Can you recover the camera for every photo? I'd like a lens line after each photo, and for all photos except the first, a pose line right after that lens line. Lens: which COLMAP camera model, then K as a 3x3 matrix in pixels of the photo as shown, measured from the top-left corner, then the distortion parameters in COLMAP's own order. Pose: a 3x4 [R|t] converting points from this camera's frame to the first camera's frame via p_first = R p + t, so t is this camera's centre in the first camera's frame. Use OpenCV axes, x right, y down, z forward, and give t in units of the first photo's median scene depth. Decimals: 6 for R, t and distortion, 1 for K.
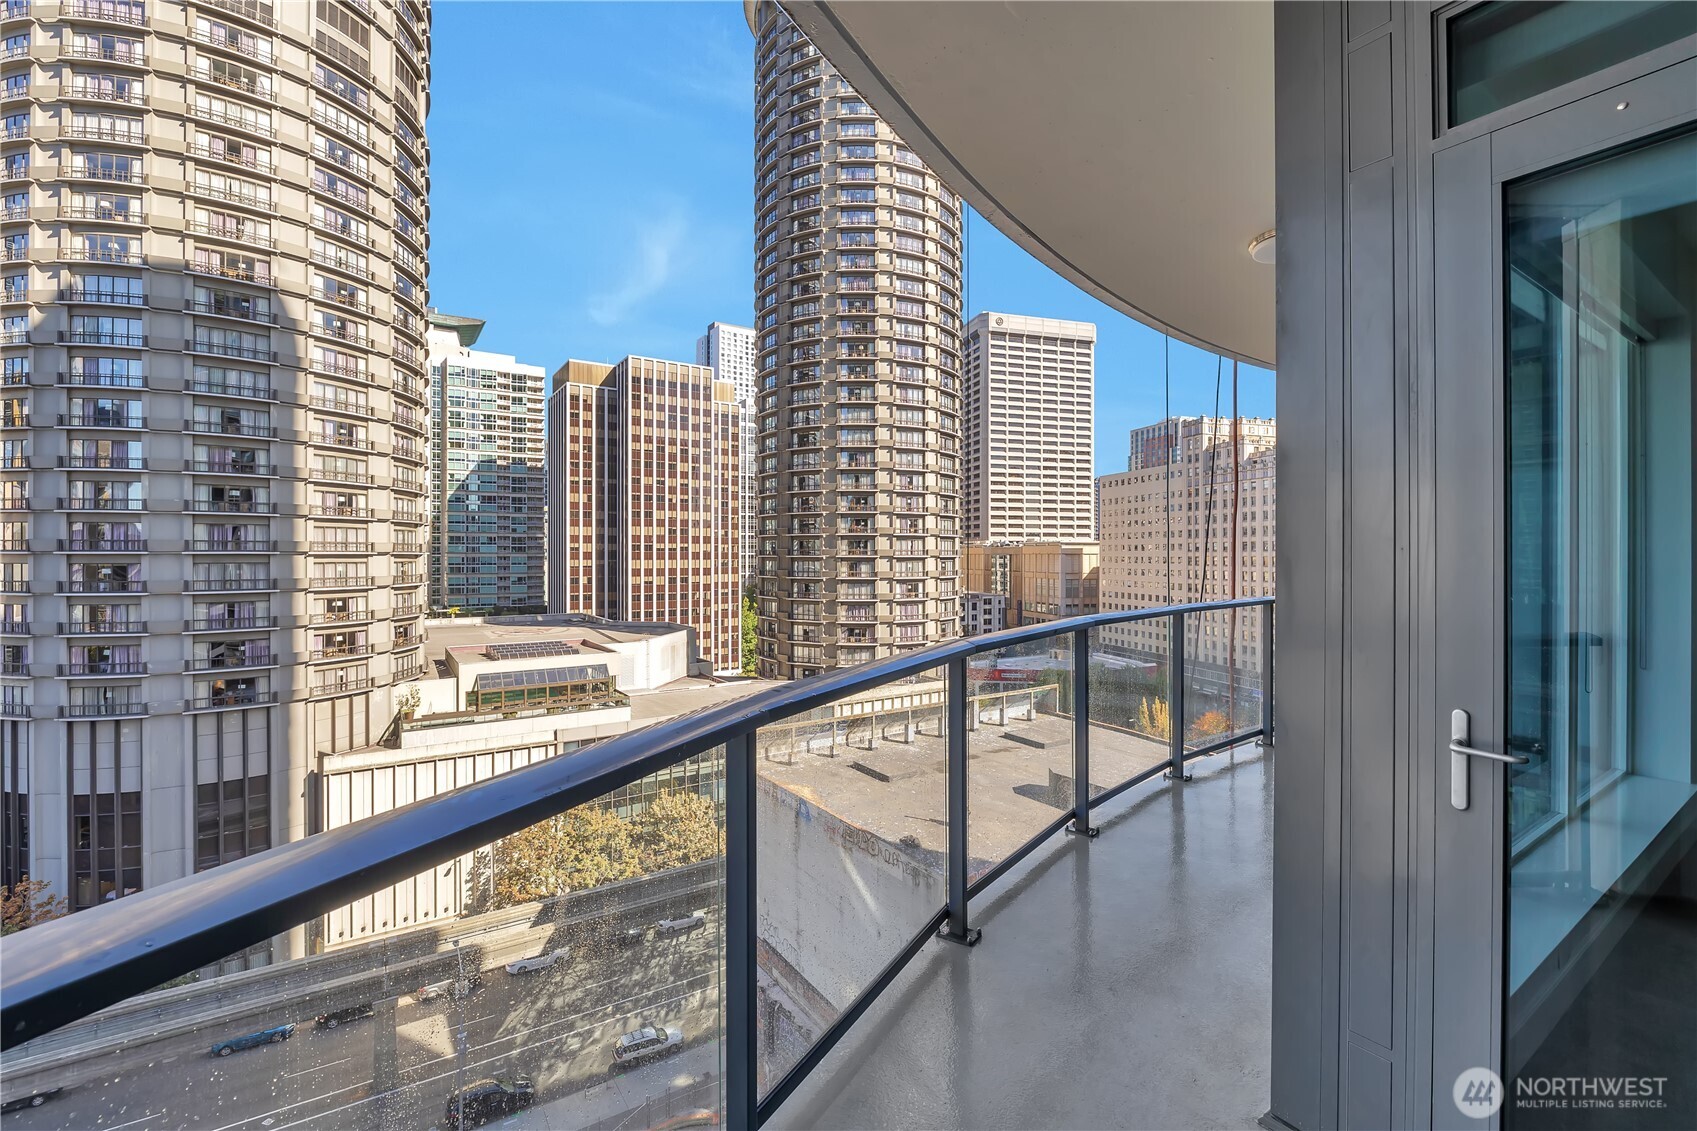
lens RADIAL K [[719.3, 0, 854.2], [0, 719.3, 559.0], [0, 0, 1]] dist [-0.010844, -0.001202]
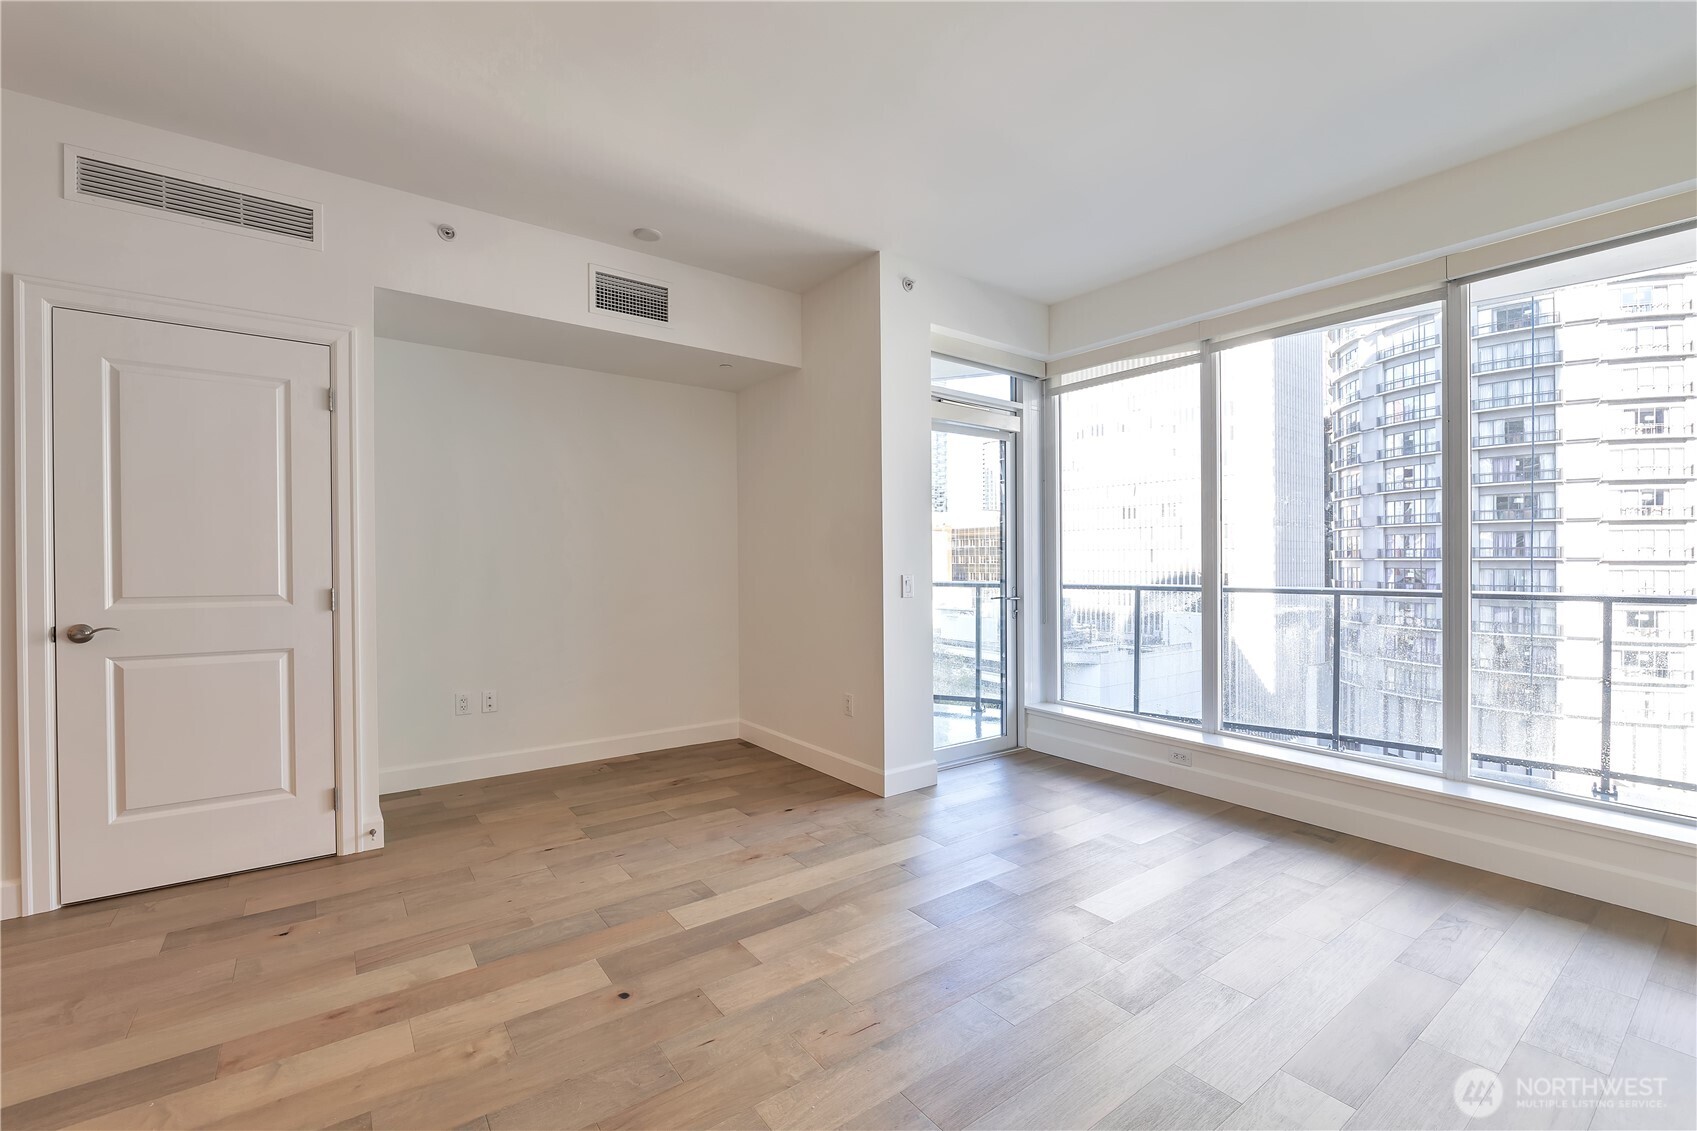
lens RADIAL K [[719.3, 0, 847.2], [0, 719.3, 561.1], [0, 0, 1]] dist [-0.010844, -0.001202]
pose [[0.036529, 0.001322, -0.999332, 0.094887], [-0.004615, 0.999989, 0.001155, -0.002107], [0.999322, 0.004570, 0.036535, 0.001837]]
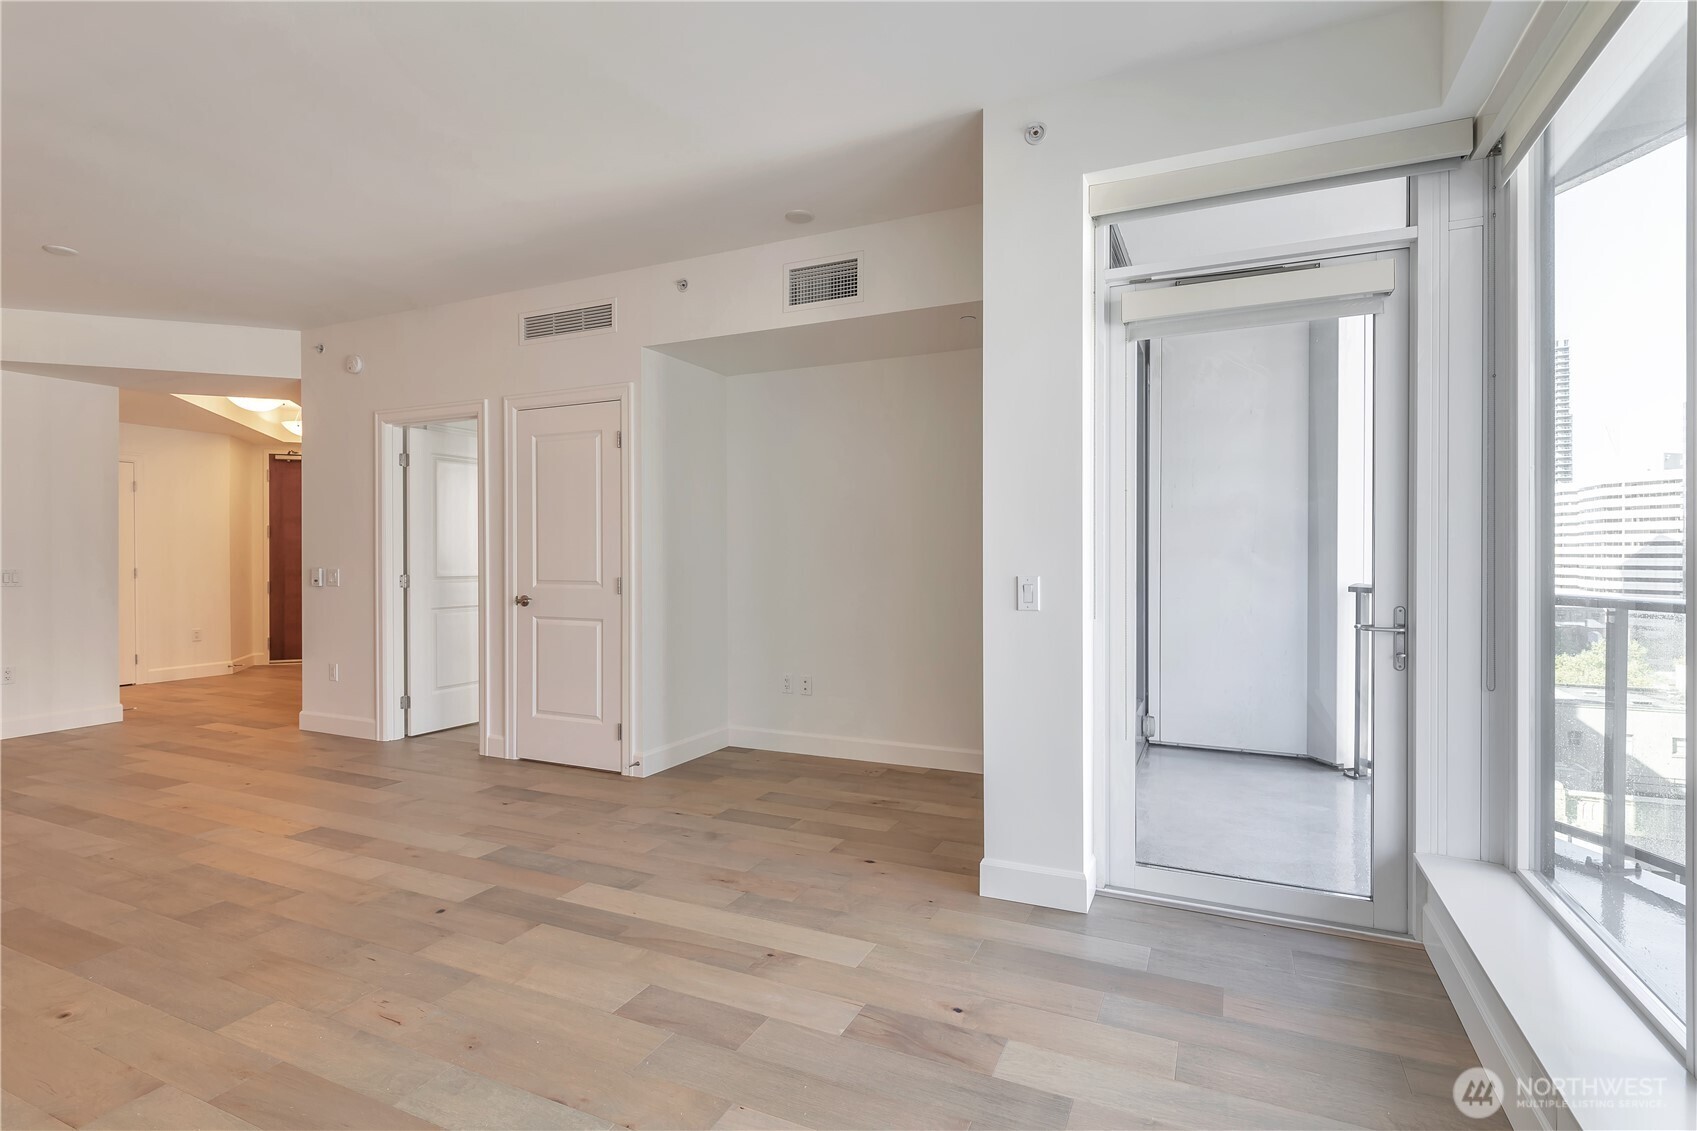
lens RADIAL K [[808.4, 0, 856.7], [0, 808.4, 558.9], [0, 0, 1]] dist [0.001883, -0.002770]
pose [[-0.856406, 0.006769, -0.516258, -0.467154], [0.003506, 0.999967, 0.007296, -0.004231], [0.516291, 0.004439, -0.856402, 0.797437]]
